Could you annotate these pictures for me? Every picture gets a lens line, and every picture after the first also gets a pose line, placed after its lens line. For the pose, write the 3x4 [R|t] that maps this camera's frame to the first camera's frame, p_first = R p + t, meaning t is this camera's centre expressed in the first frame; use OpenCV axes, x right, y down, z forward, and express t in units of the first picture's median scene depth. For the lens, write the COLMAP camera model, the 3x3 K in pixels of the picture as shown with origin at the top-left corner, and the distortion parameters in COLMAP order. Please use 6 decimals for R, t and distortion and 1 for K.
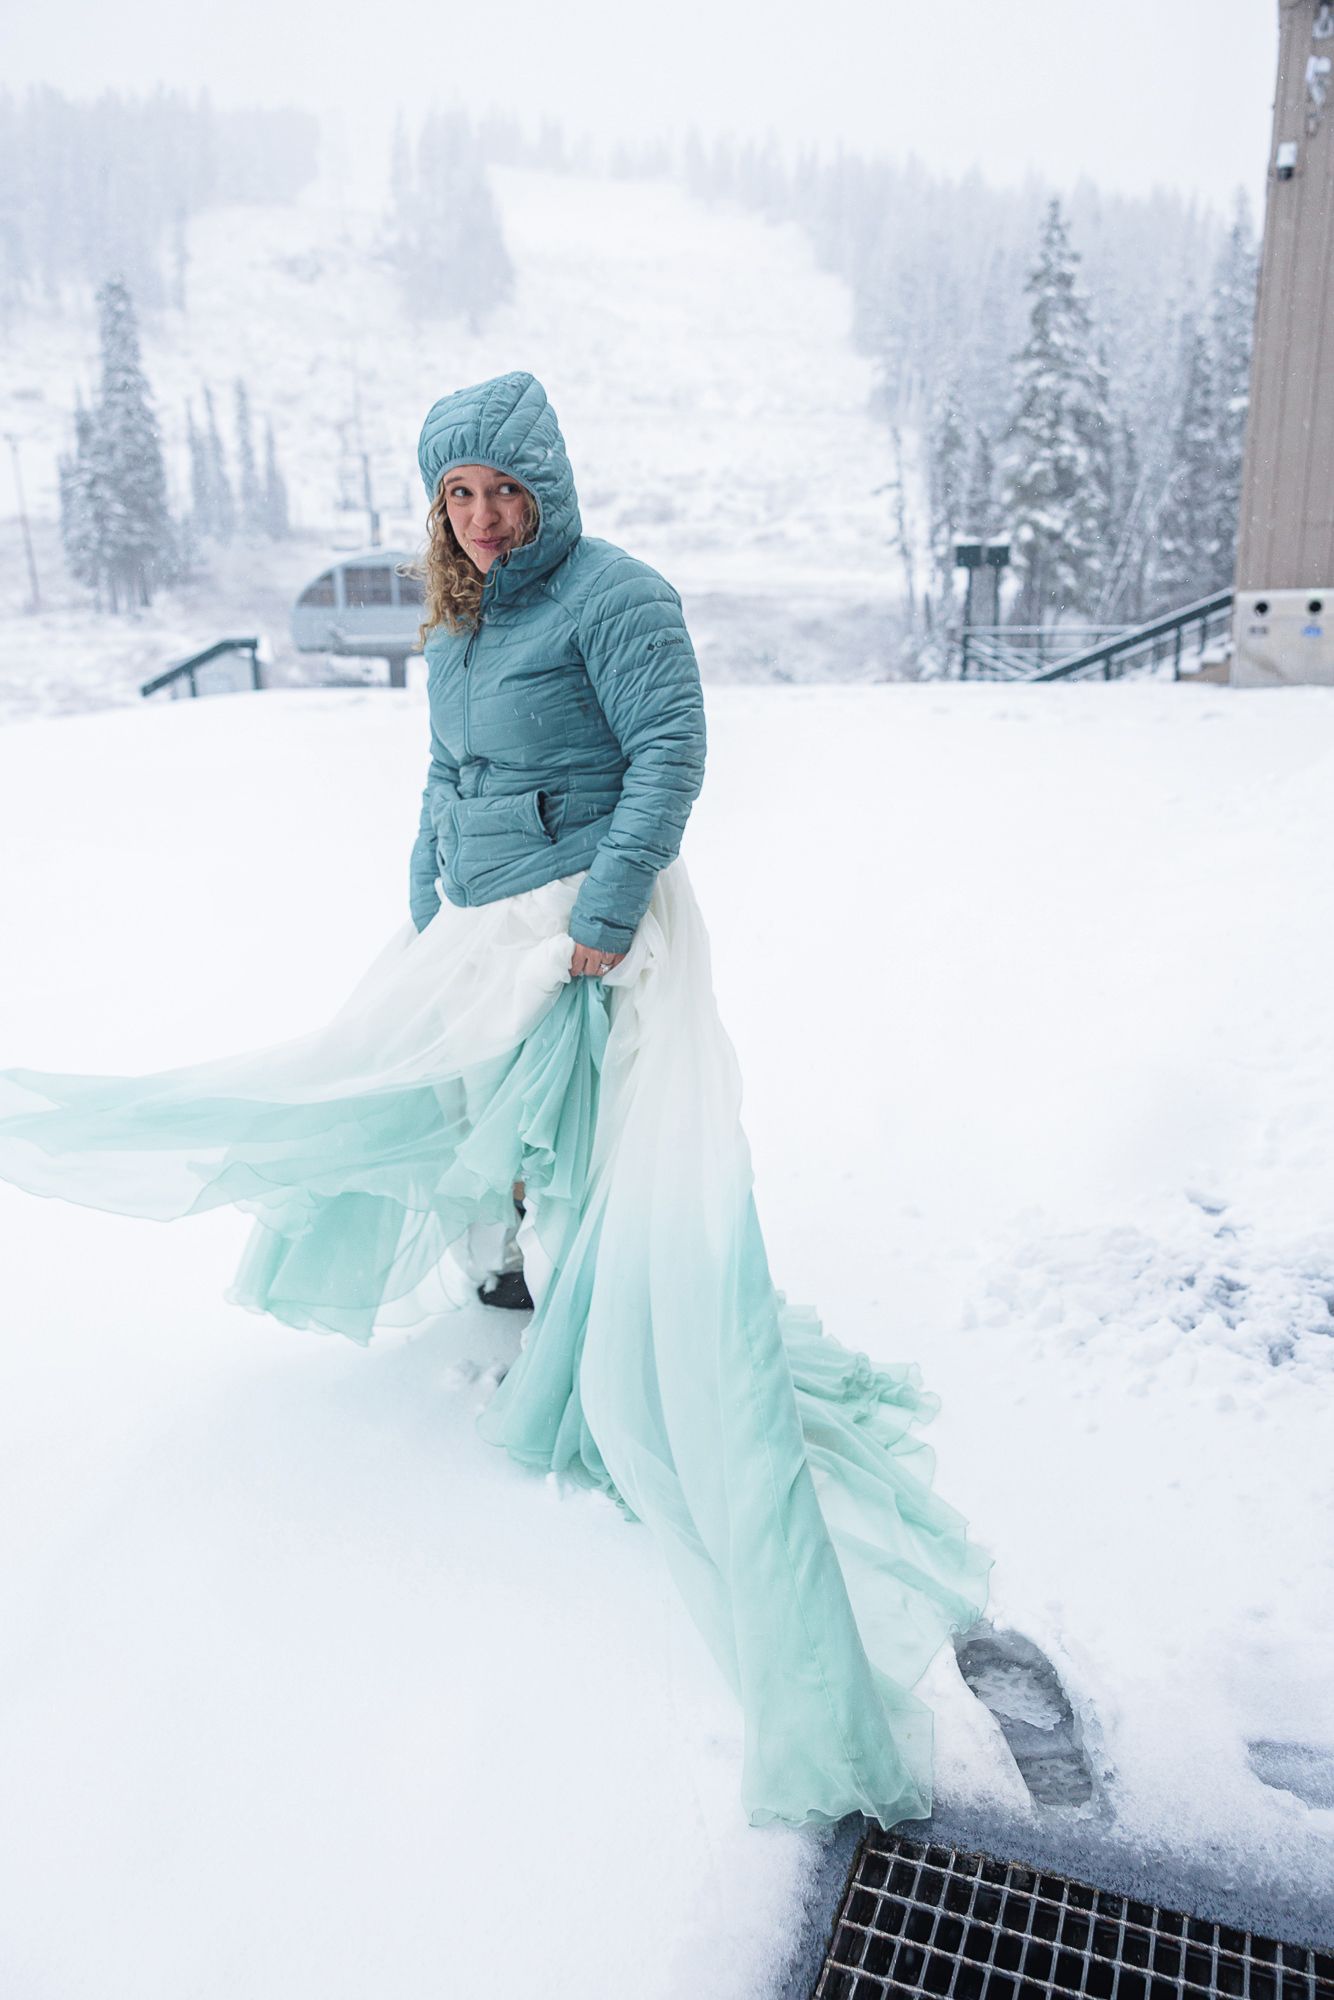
lens RADIAL K [[1641.6, 0, 661.7], [0, 1641.6, 1006.1], [0, 0, 1]] dist [0.026888, 0.000431]
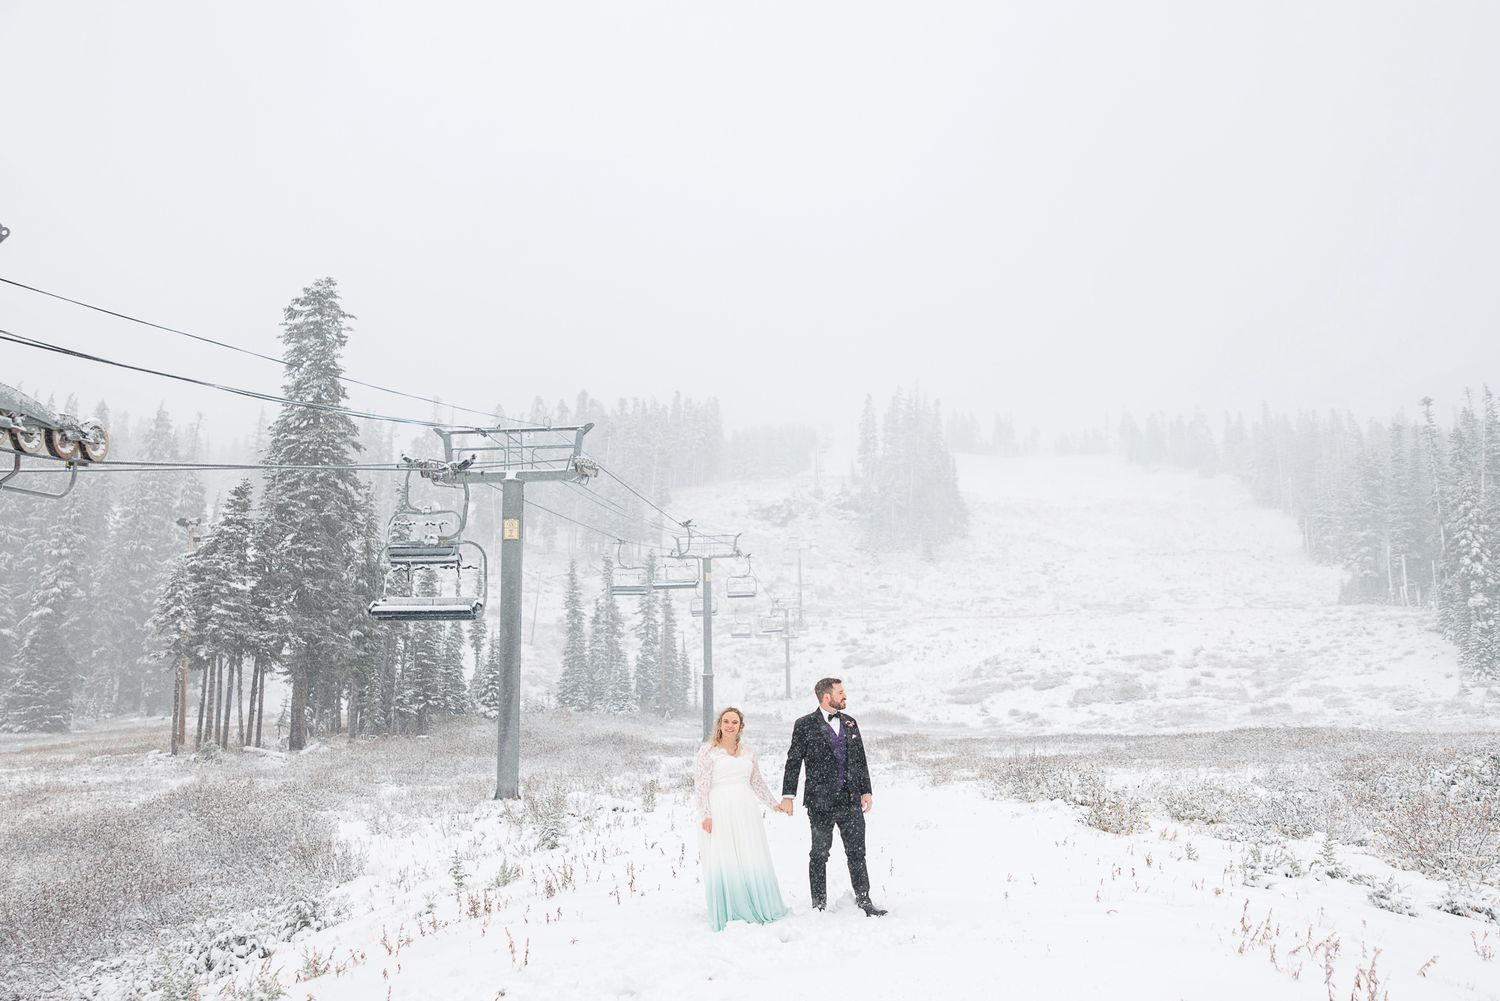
lens RADIAL K [[1288.6, 0, 741.6], [0, 1288.6, 497.8], [0, 0, 1]] dist [-0.006557, 0.029760]
pose [[0.962473, -0.060189, -0.264618, -0.006489], [-0.073054, 0.881634, -0.466246, -0.047822], [0.261359, 0.468080, 0.844152, 0.256728]]
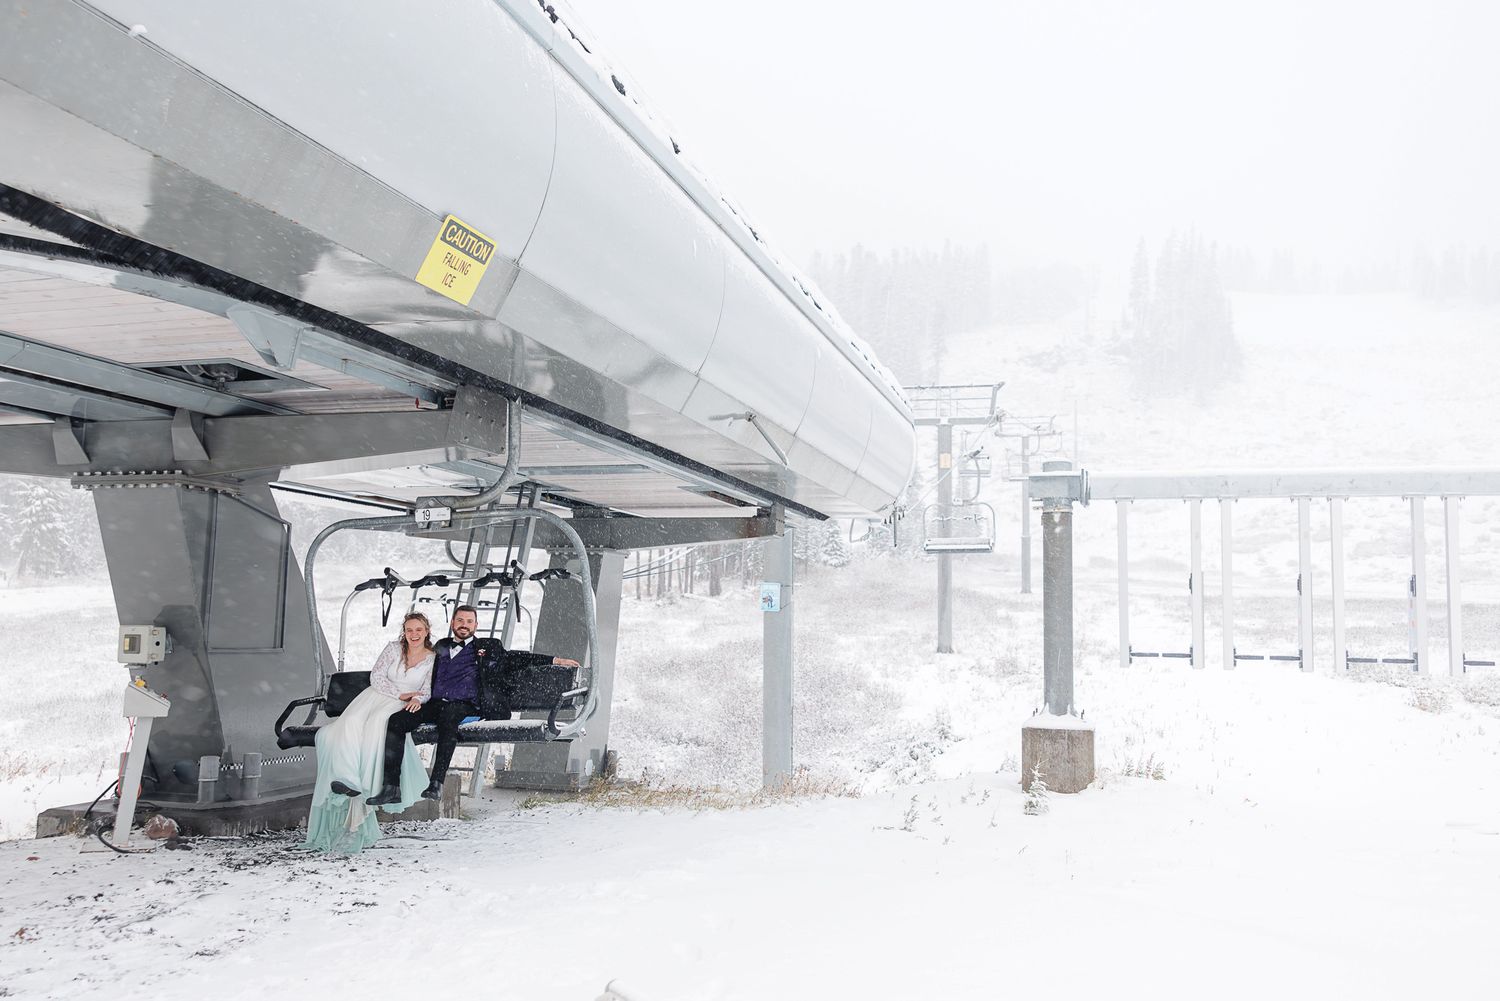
lens RADIAL K [[1231.2, 0, 754.7], [0, 1231.2, 502.1], [0, 0, 1]] dist [0.026888, 0.000431]
pose [[0.892115, -0.012186, -0.451644, -0.009006], [-0.150682, 0.934379, -0.322848, -0.040631], [0.425941, 0.356073, 0.831737, 0.218030]]
